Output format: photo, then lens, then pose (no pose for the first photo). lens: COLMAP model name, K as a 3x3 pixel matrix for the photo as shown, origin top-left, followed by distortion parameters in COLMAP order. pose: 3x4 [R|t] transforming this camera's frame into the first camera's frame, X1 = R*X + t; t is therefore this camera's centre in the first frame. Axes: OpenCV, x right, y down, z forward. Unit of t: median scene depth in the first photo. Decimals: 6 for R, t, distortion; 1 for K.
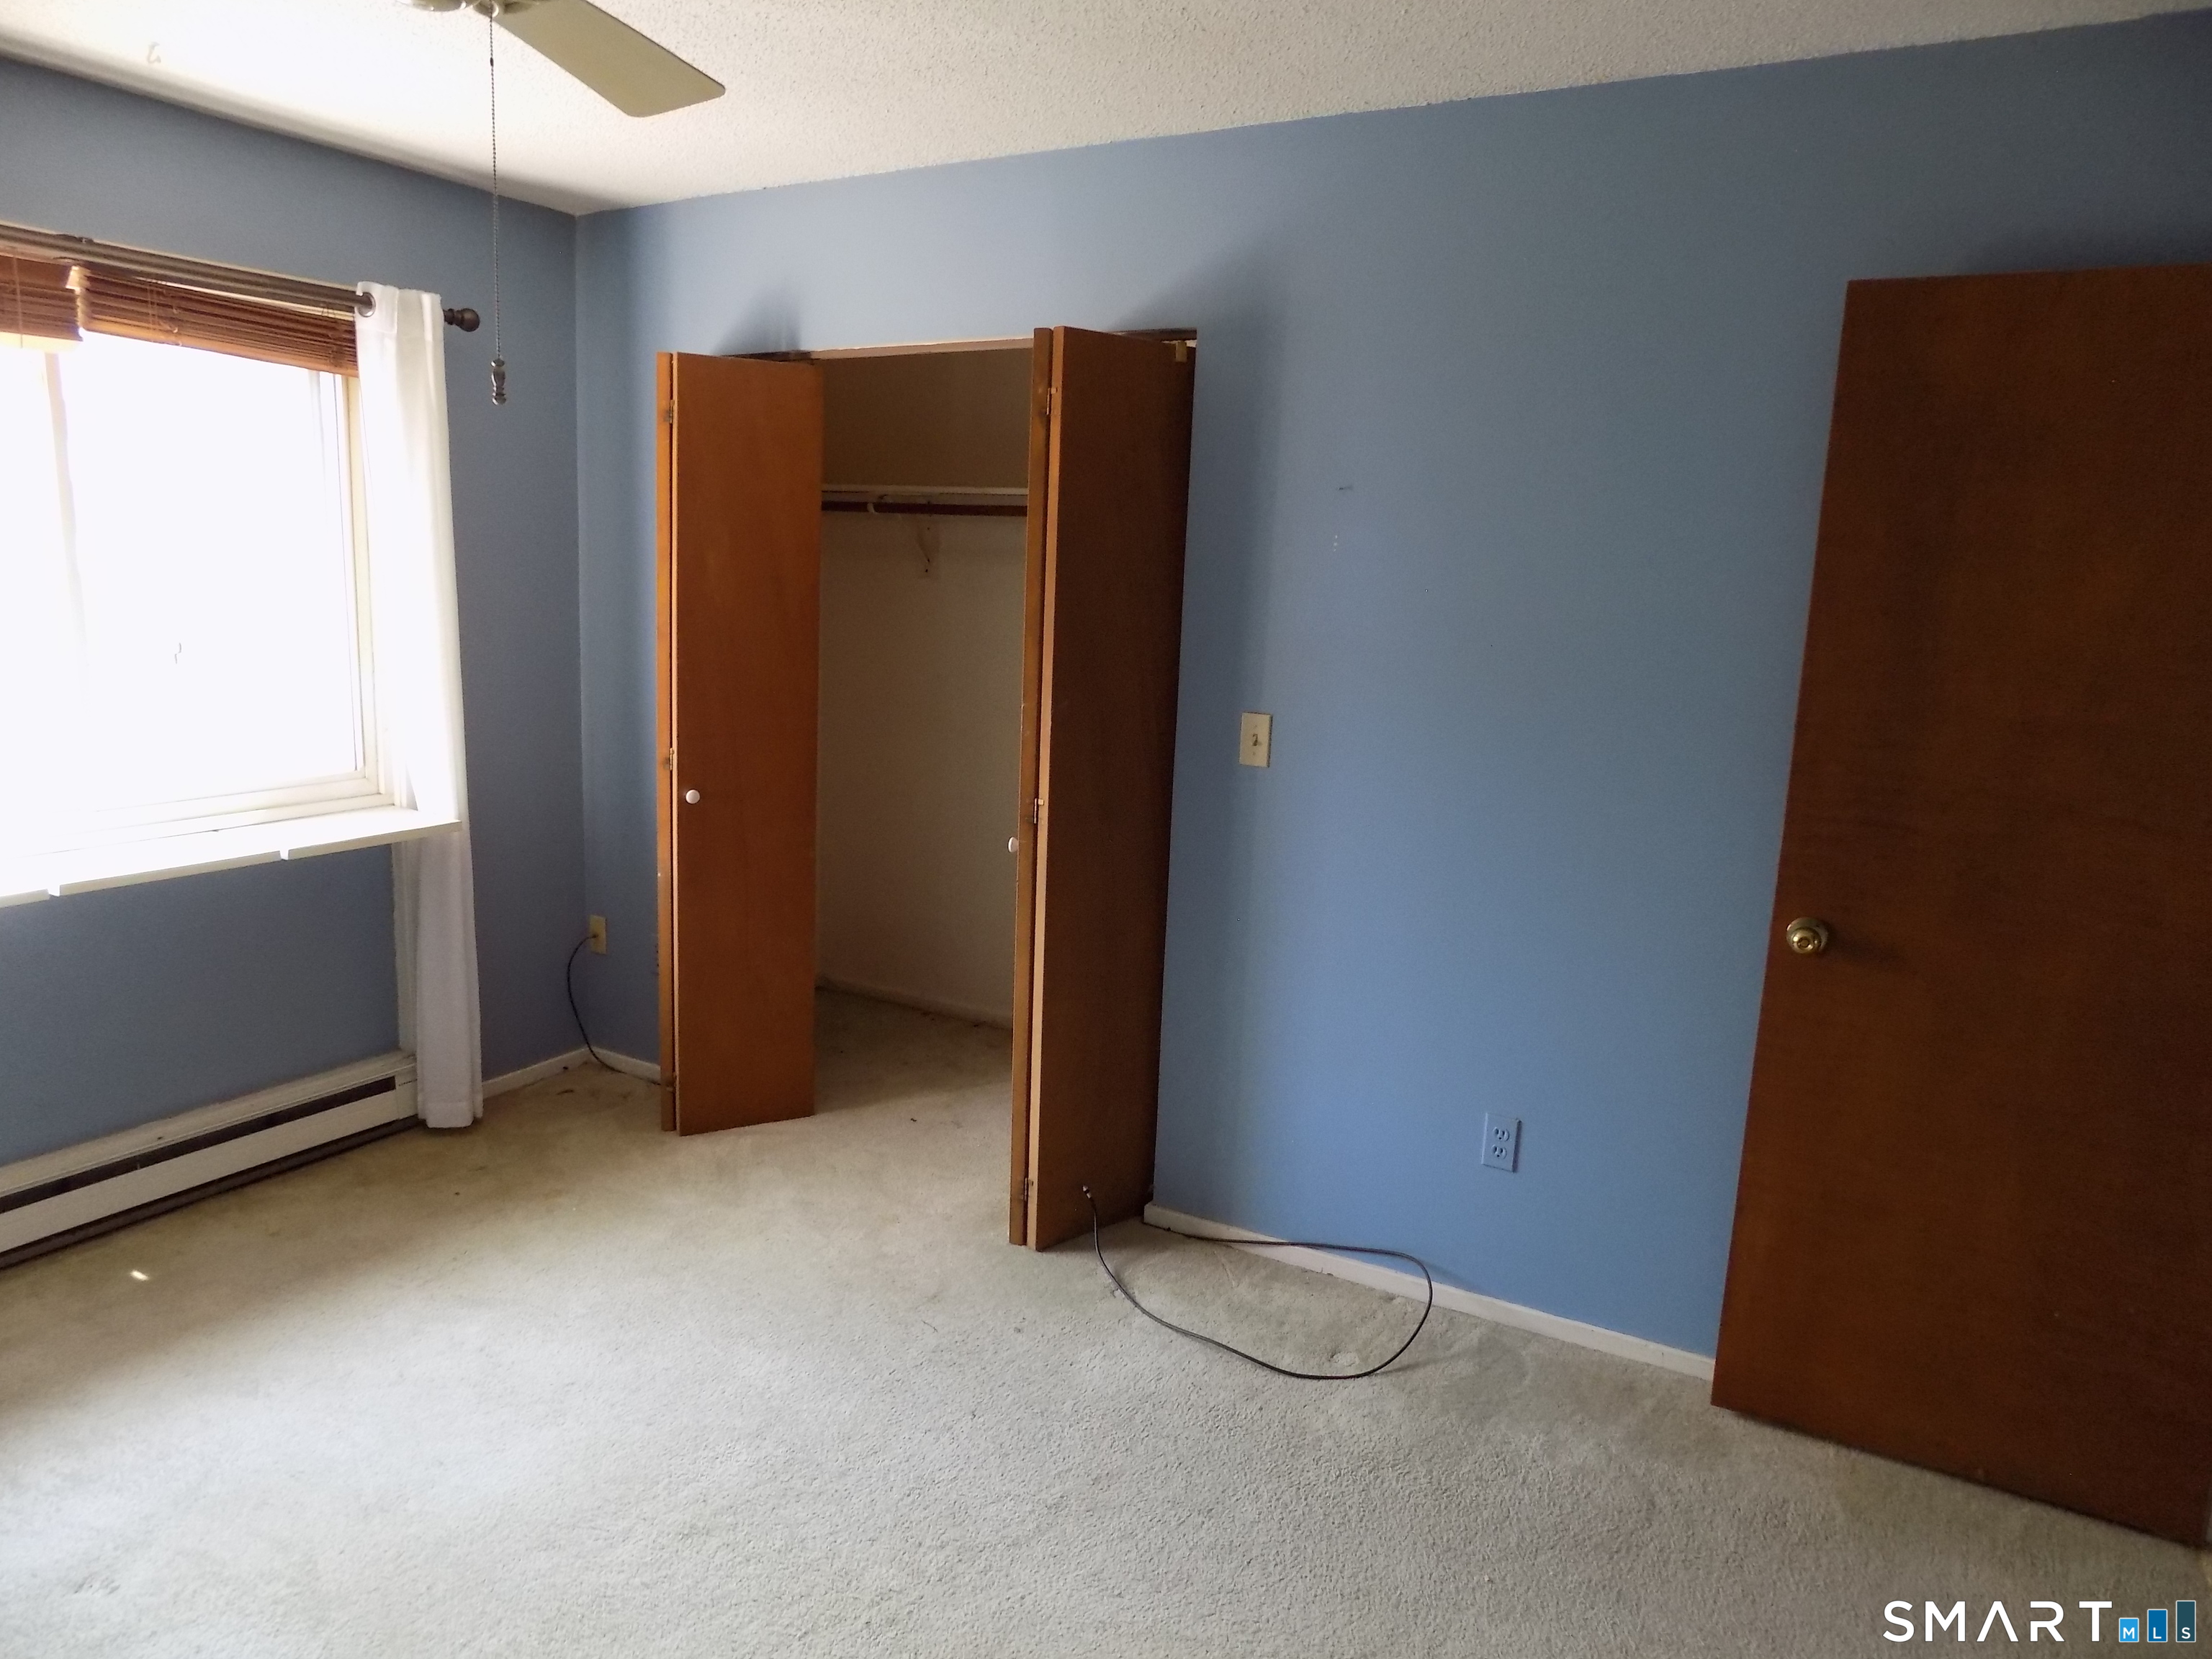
lens RADIAL K [[1492.8, 0, 1121.5], [0, 1492.8, 828.5], [0, 0, 1]] dist [-0.069020, 0.042130]
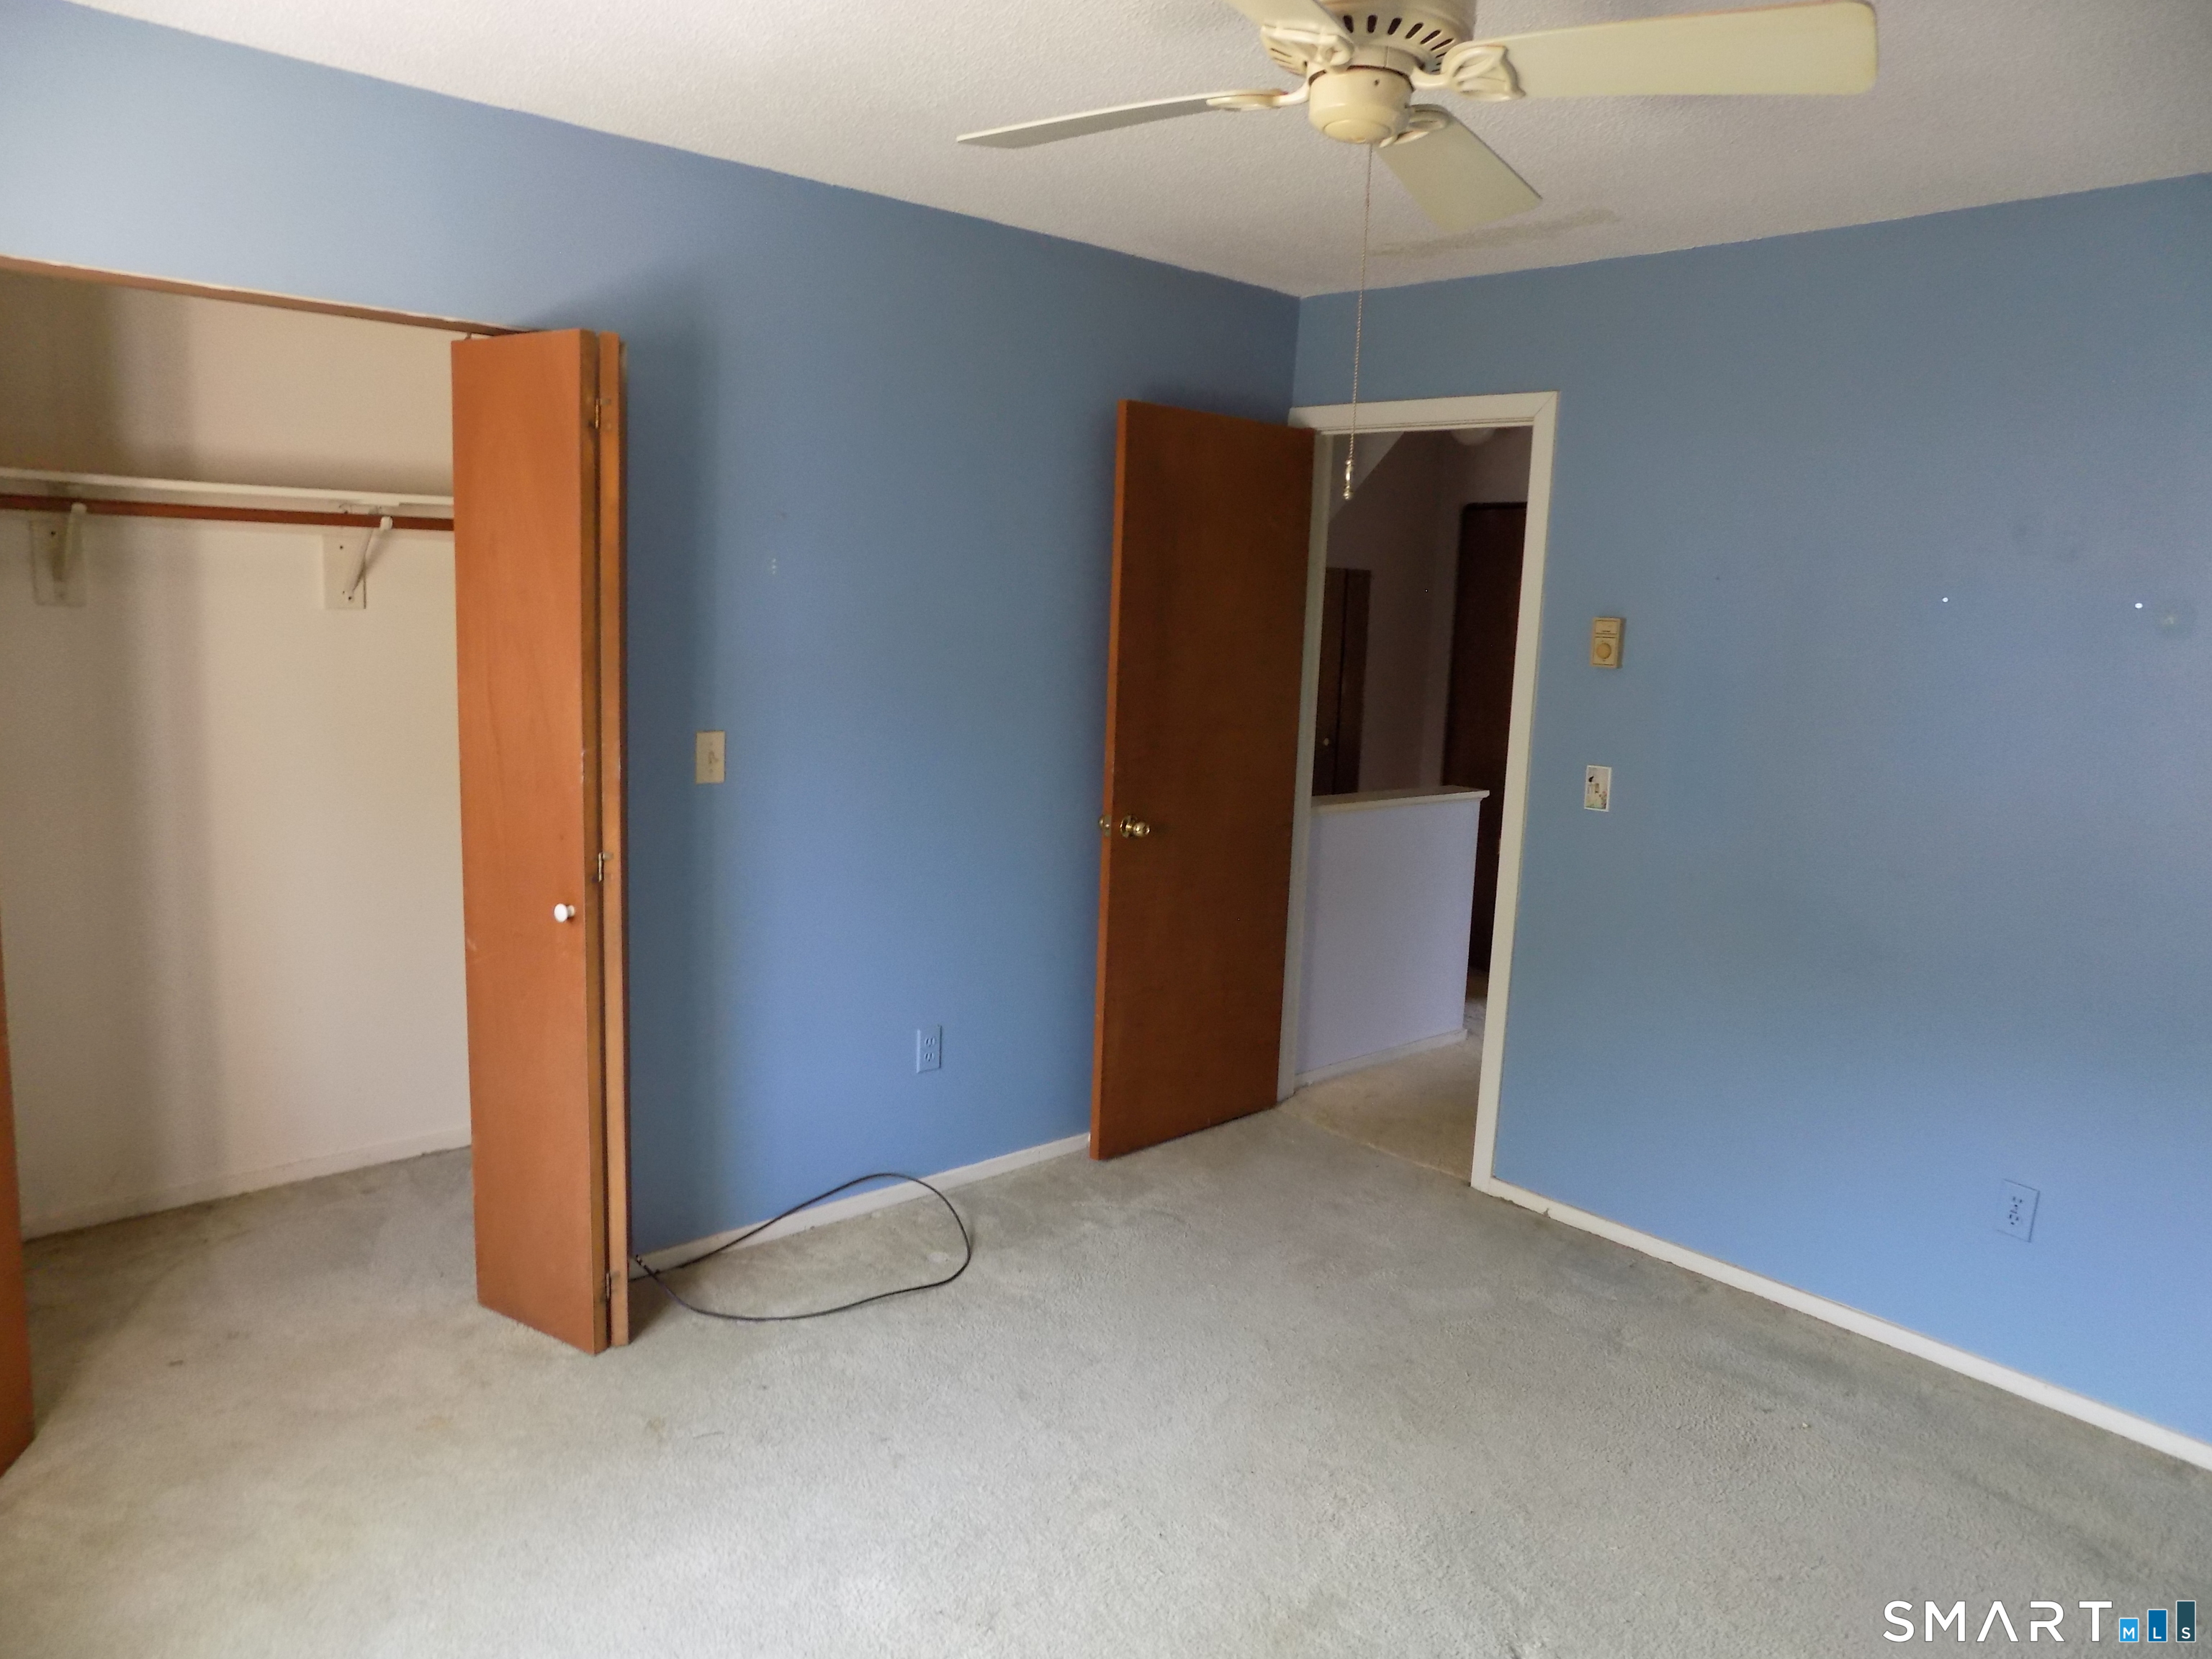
lens RADIAL K [[1492.8, 0, 1121.5], [0, 1492.8, 828.5], [0, 0, 1]] dist [-0.069020, 0.042130]
pose [[0.294633, -0.173983, 0.939639, -0.794719], [0.142106, 0.980331, 0.136959, -0.111104], [-0.944985, 0.093175, 0.313562, 0.419896]]
